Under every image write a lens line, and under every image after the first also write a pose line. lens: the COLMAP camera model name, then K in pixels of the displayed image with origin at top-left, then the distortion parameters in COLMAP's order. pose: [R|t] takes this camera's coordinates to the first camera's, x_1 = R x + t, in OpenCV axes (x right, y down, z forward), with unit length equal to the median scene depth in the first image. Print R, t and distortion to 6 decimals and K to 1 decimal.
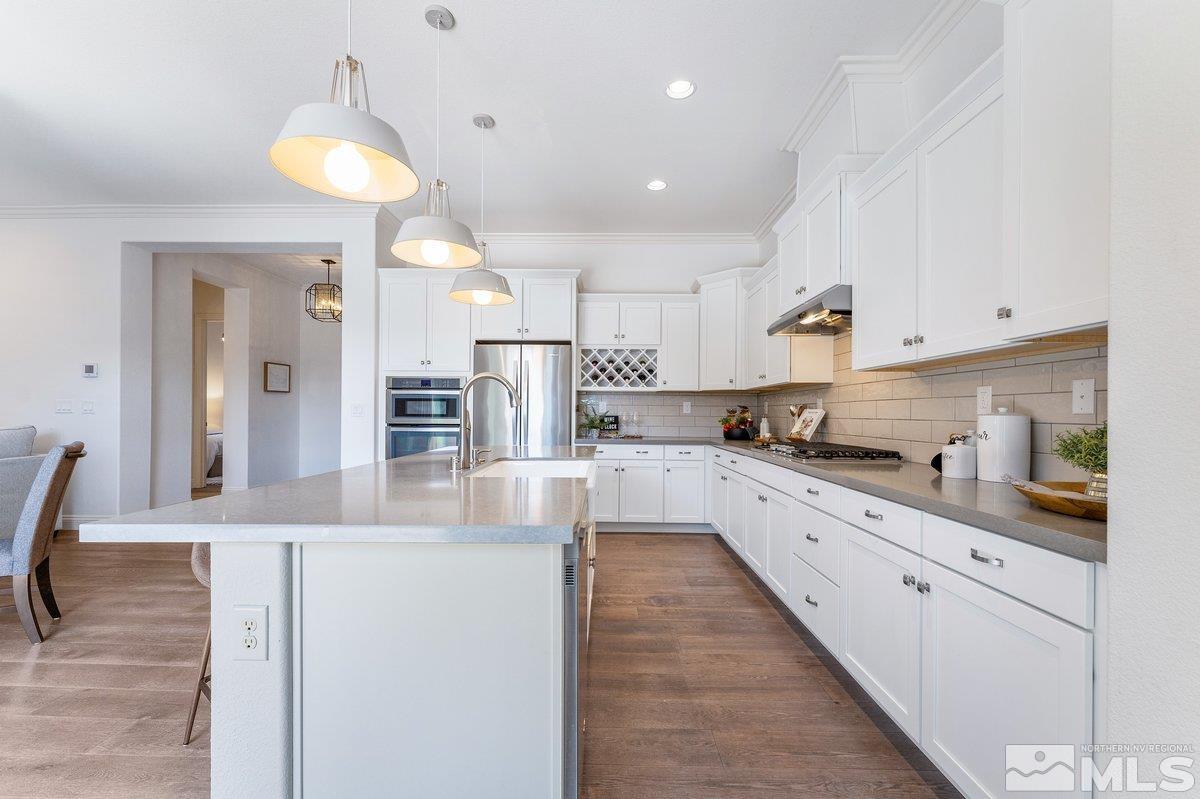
lens RADIAL K [[479.0, 0, 595.4], [0, 479.0, 406.8], [0, 0, 1]] dist [0.001237, -0.000053]
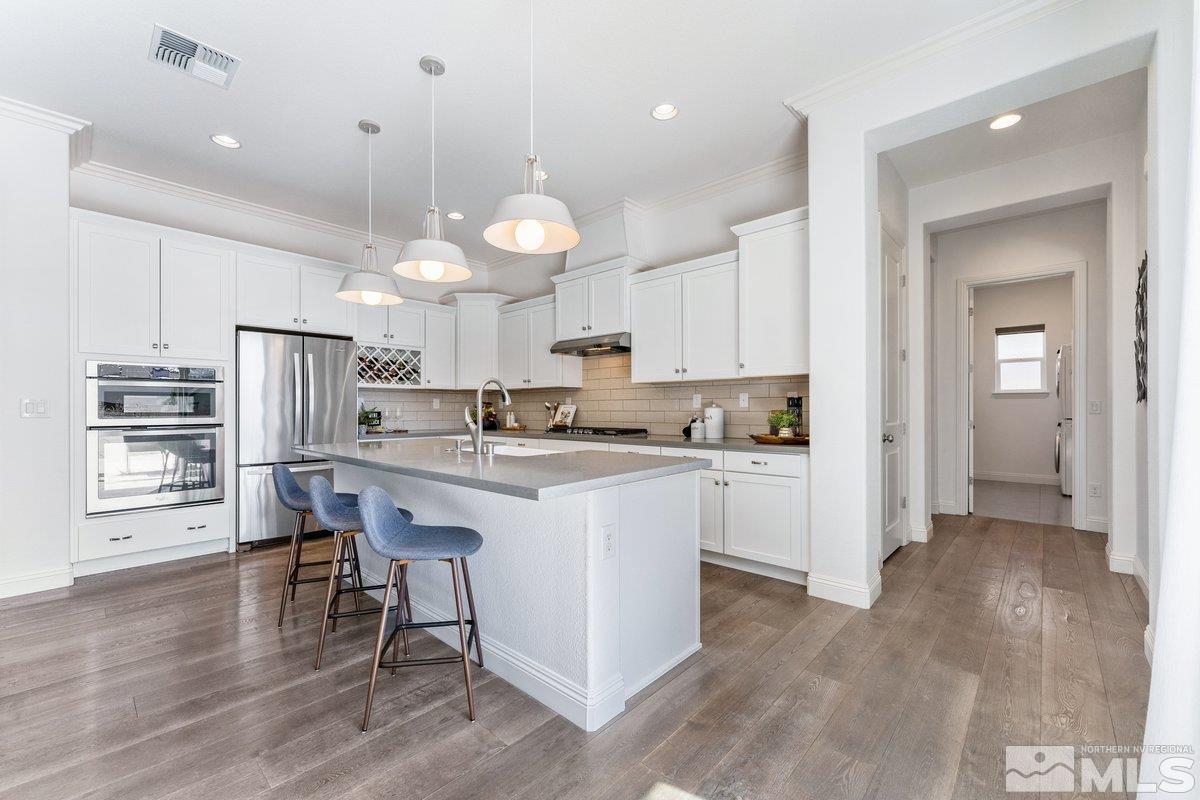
lens RADIAL K [[489.7, 0, 545.6], [0, 489.7, 398.0], [0, 0, 1]] dist [-0.000284, -0.000070]
pose [[0.702425, 0.007752, 0.711716, -0.480855], [-0.002037, 0.999958, -0.008882, -0.002293], [-0.711755, 0.004789, 0.702411, -0.004632]]
